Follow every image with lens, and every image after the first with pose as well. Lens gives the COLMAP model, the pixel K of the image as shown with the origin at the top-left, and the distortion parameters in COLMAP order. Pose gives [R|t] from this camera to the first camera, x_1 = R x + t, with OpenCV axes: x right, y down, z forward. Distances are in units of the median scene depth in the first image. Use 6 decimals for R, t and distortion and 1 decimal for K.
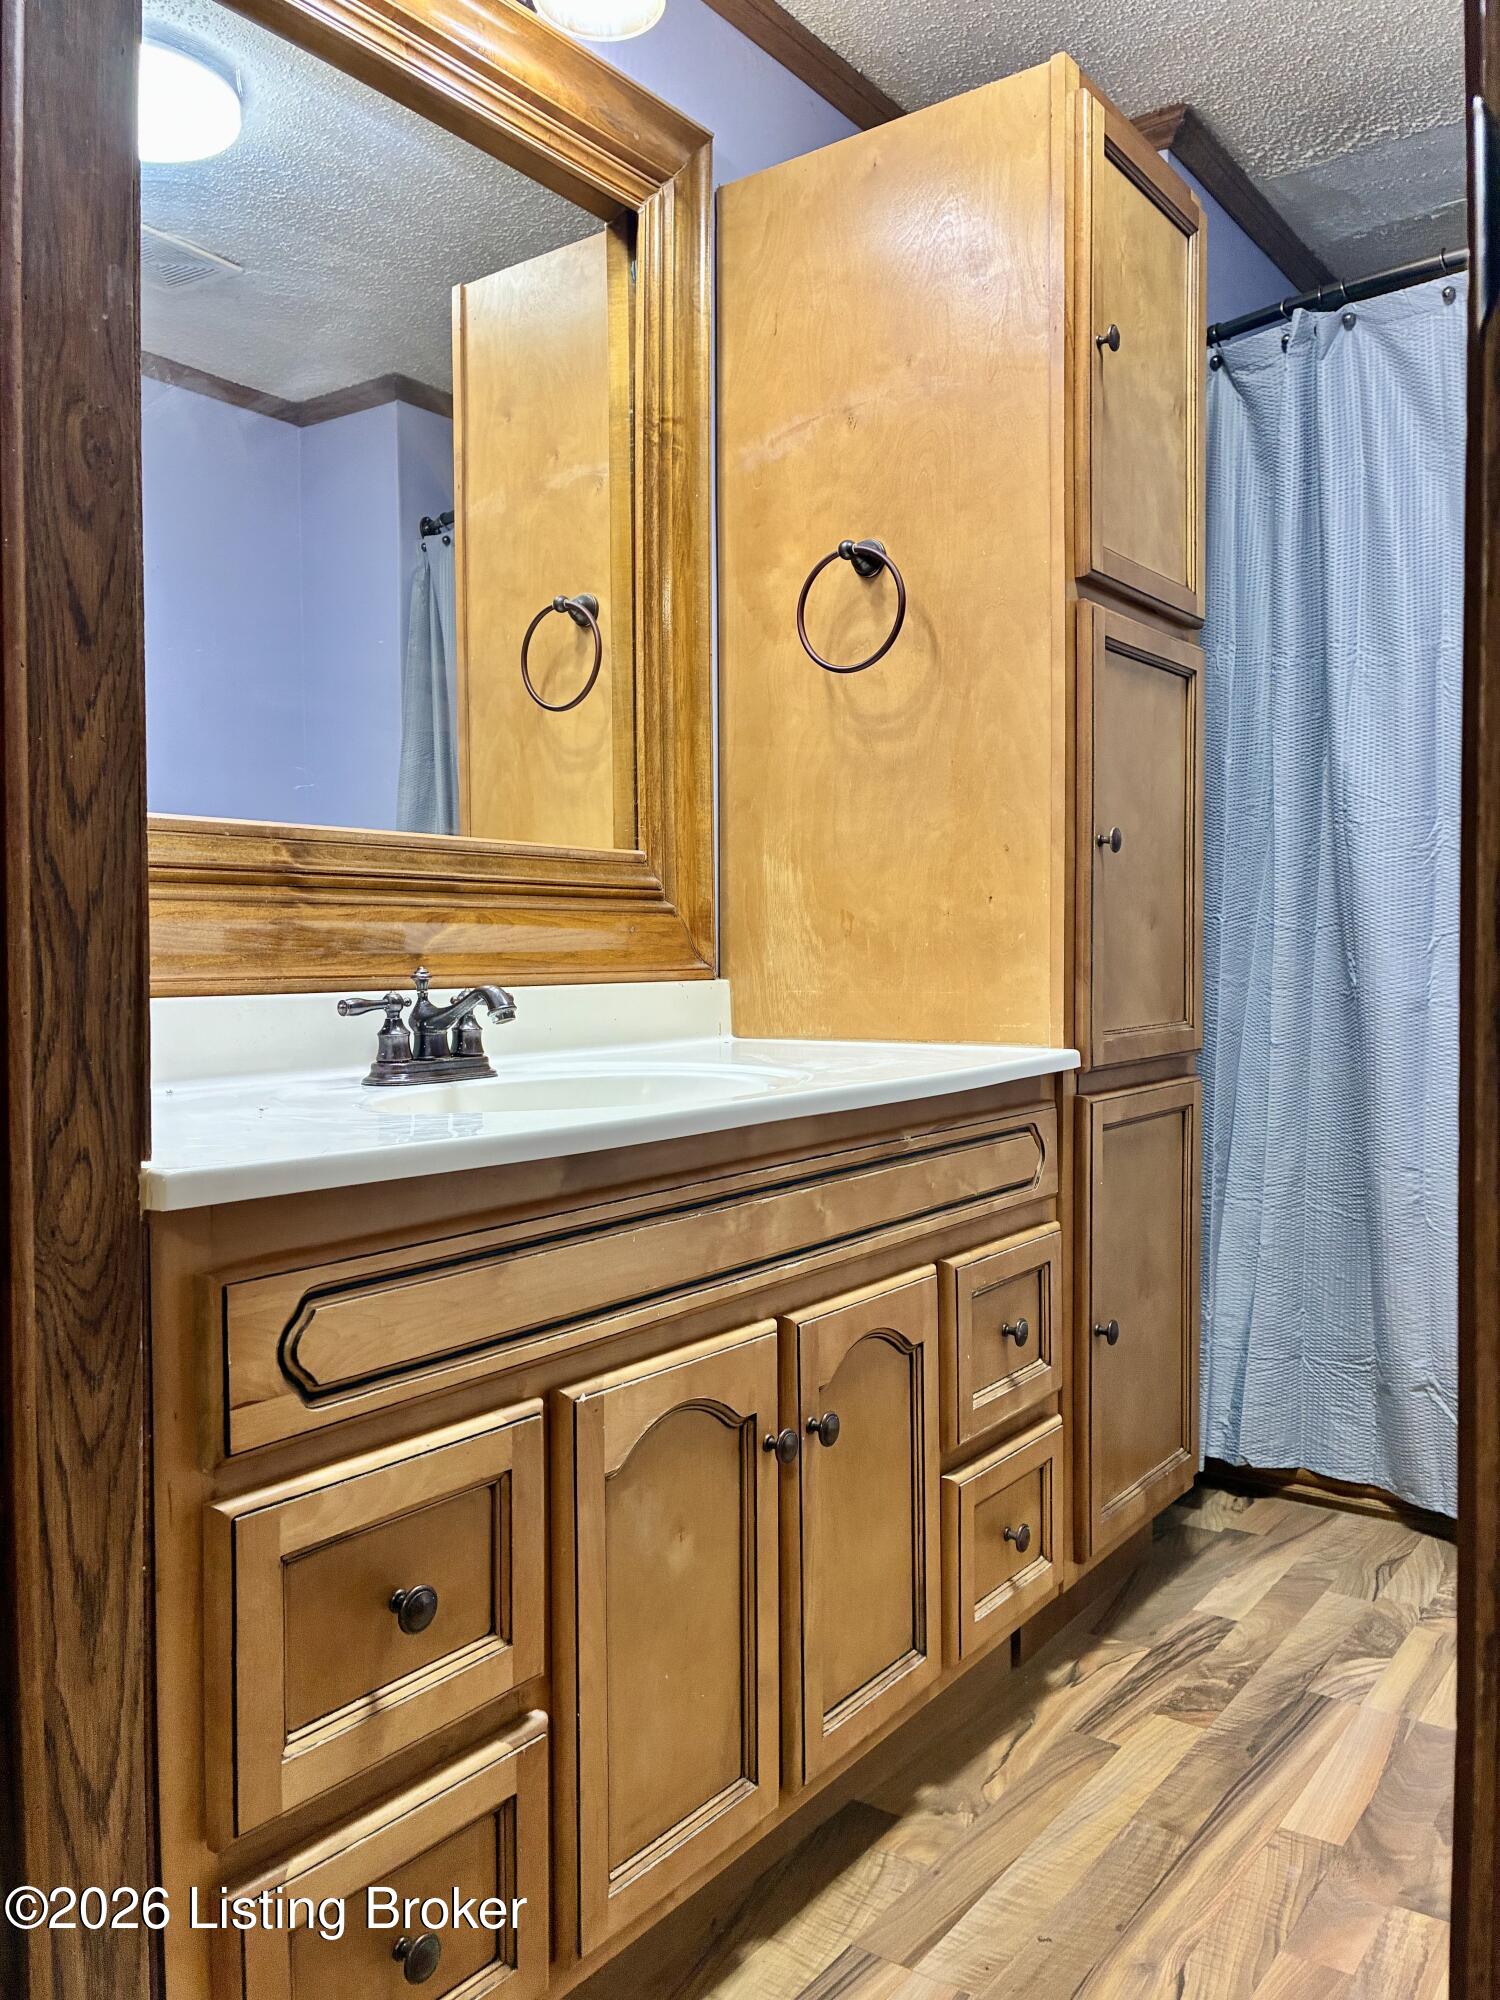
lens RADIAL K [[1504.1, 0, 747.7], [0, 1504.1, 1002.5], [0, 0, 1]] dist [0.055111, -0.079775]
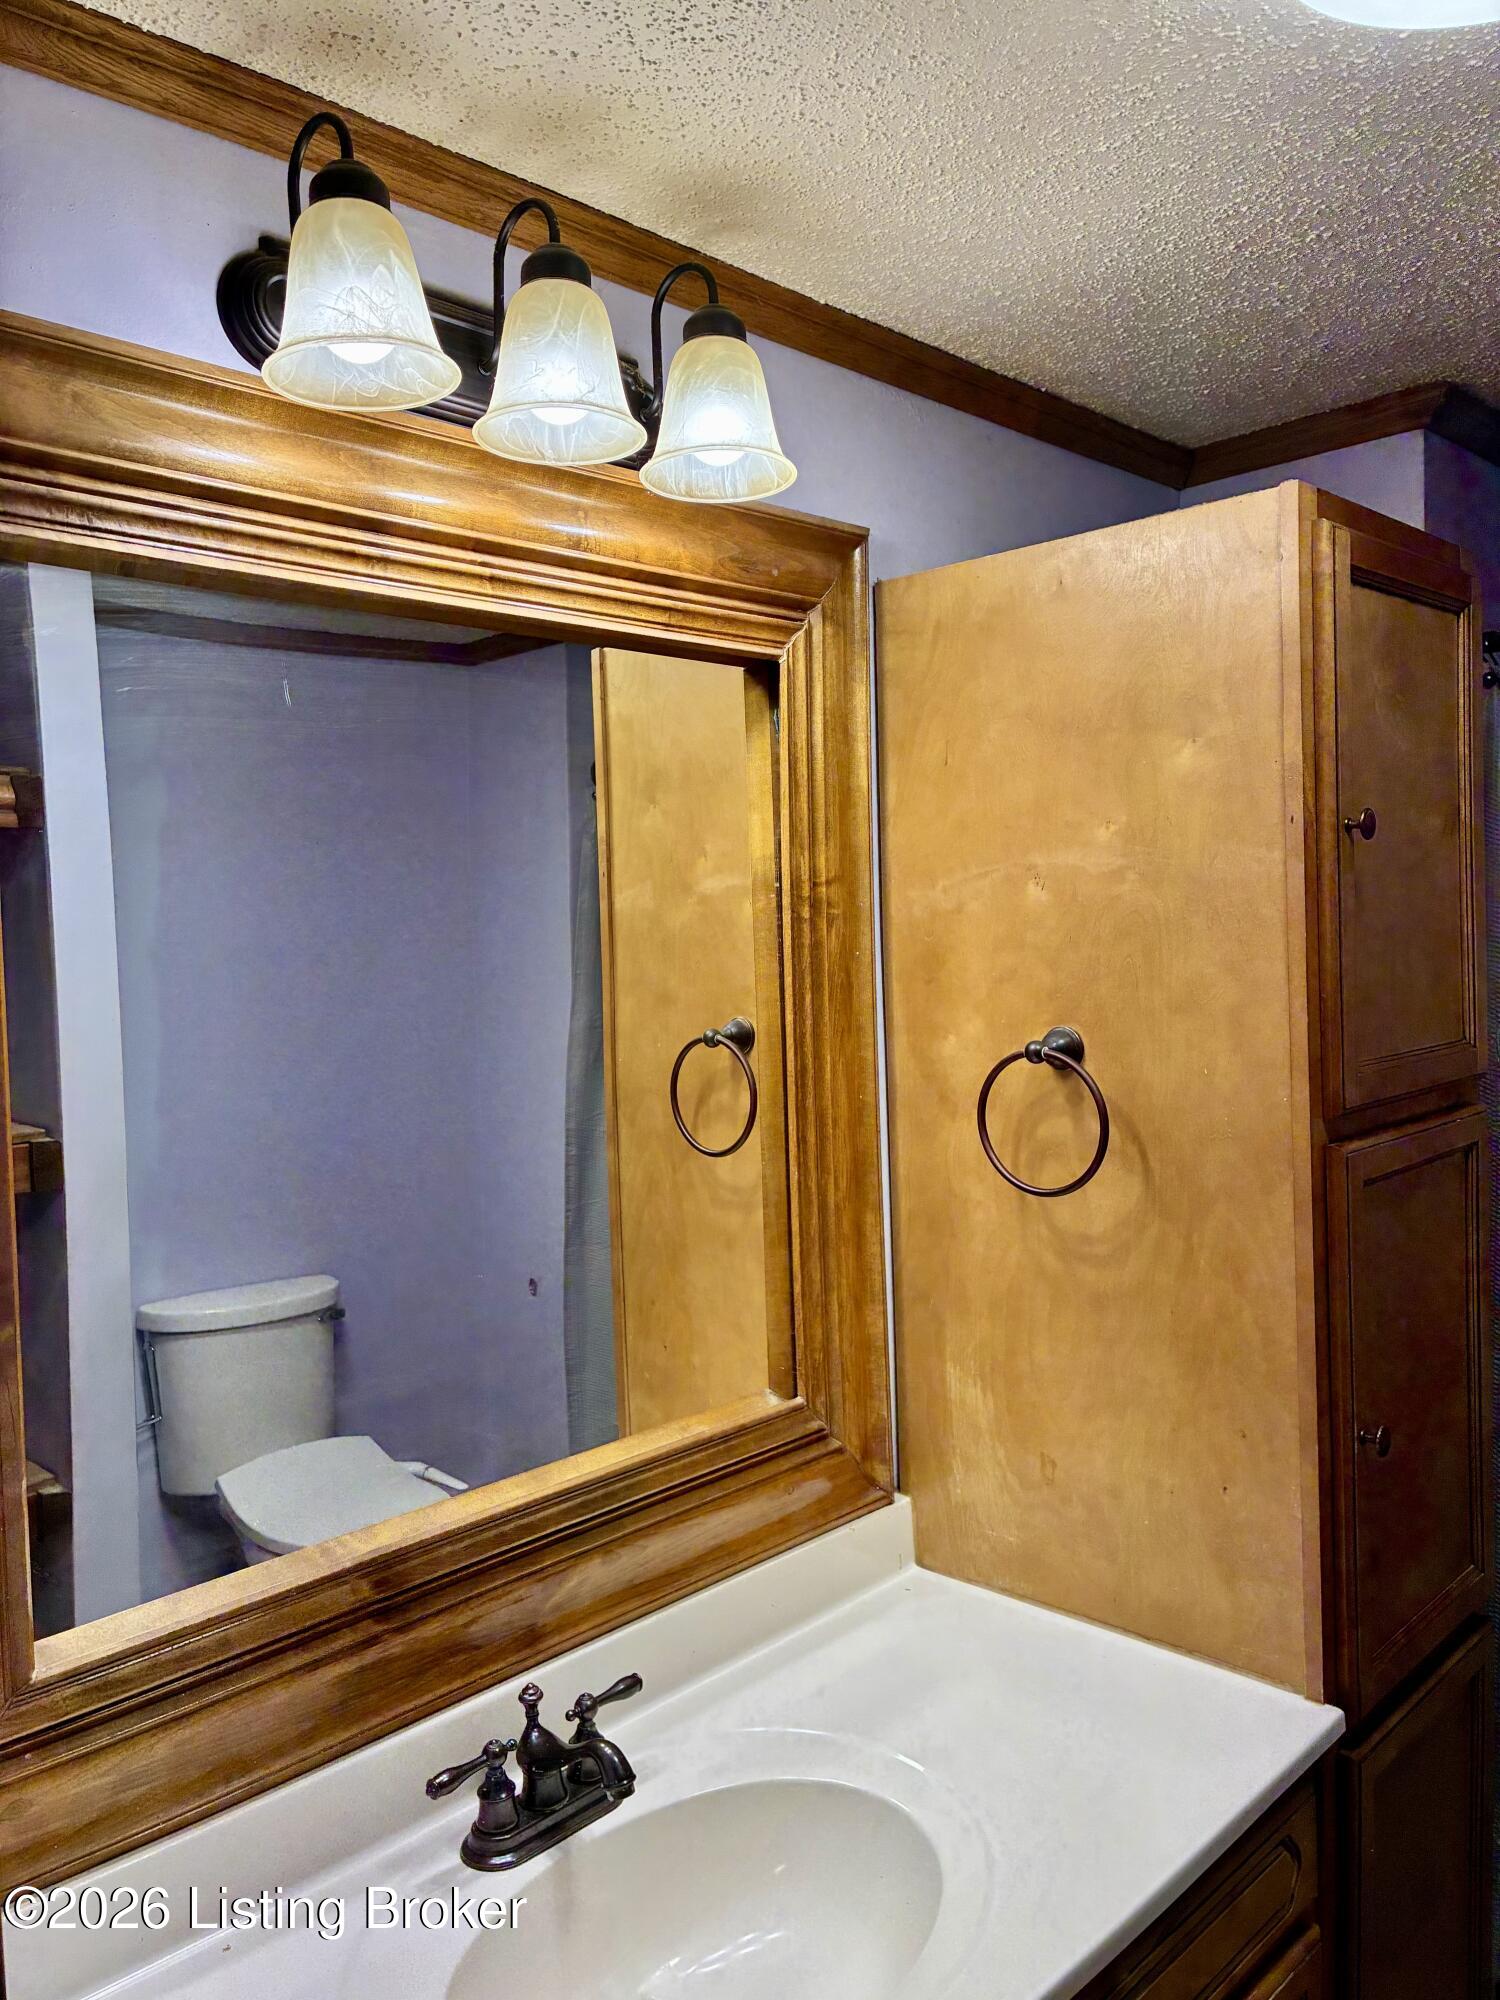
lens RADIAL K [[1504.1, 0, 751.9], [0, 1504.1, 989.8], [0, 0, 1]] dist [0.055111, -0.079775]
pose [[0.989545, -0.022229, -0.142500, 0.028728], [0.023598, 0.999690, 0.007928, -0.329298], [0.142280, -0.011208, 0.989763, 0.146982]]
